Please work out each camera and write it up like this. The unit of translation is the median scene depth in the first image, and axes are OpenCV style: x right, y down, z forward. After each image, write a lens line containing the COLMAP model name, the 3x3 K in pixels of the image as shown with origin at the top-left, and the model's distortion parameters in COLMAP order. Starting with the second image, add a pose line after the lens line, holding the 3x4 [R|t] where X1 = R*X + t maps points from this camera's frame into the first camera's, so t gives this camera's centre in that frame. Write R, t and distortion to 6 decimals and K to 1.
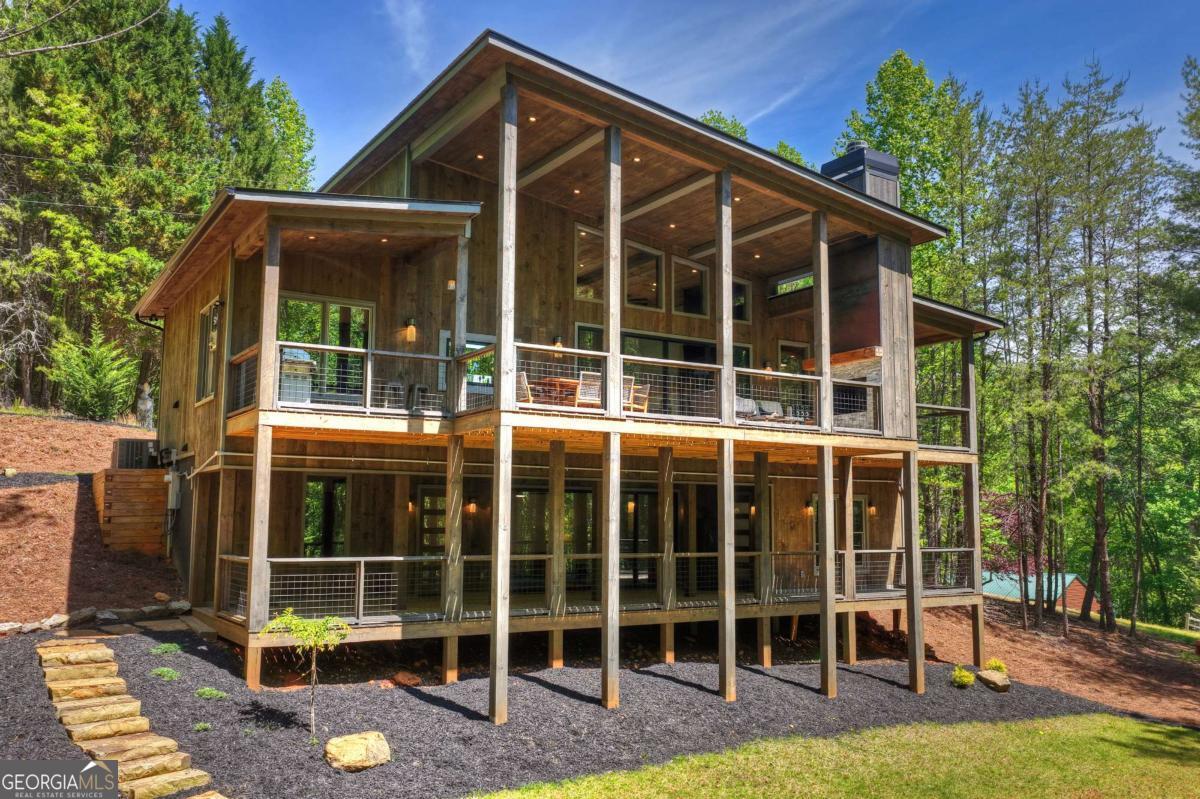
lens RADIAL K [[988.9, 0, 599.9], [0, 988.9, 429.5], [0, 0, 1]] dist [0.010910, 0.001198]
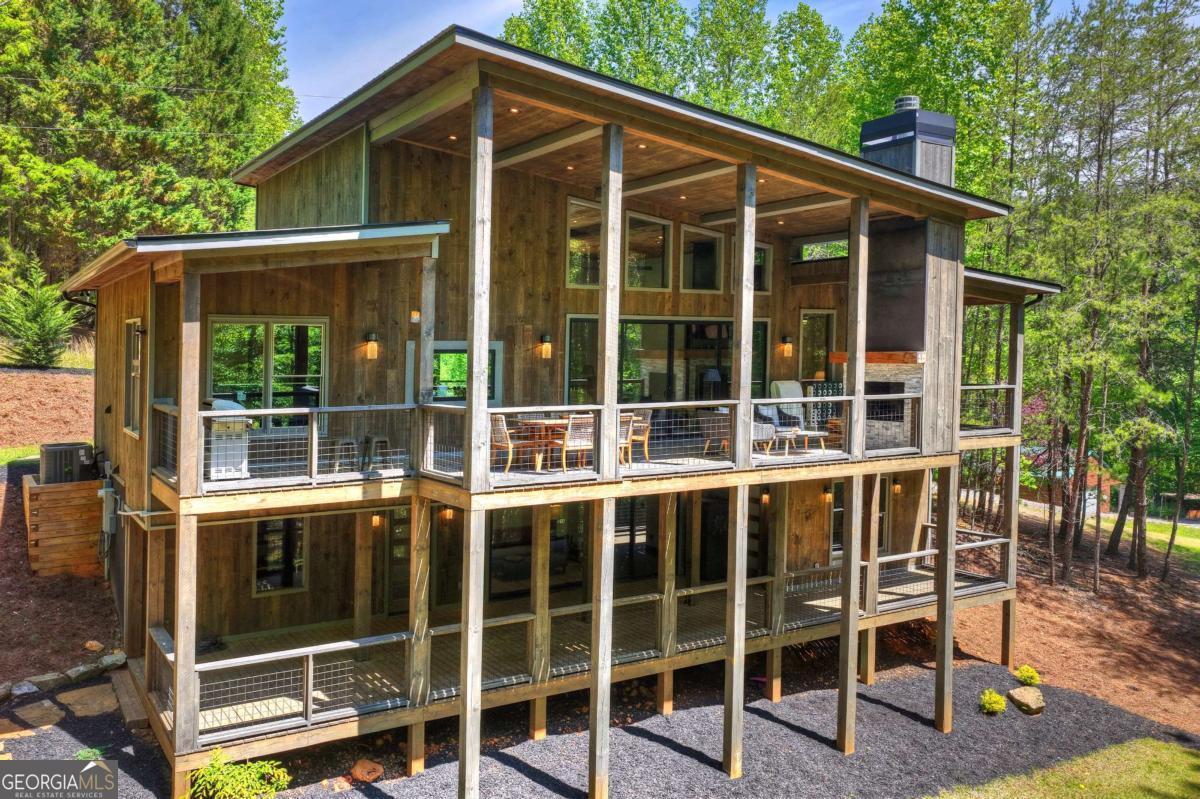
lens RADIAL K [[985.1, 0, 580.2], [0, 985.1, 348.8], [0, 0, 1]] dist [0.004896, 0.010840]
pose [[0.999657, 0.016275, -0.020539, 0.004737], [-0.013707, 0.992742, 0.119477, -0.182409], [0.022335, -0.119155, 0.992624, 0.148822]]
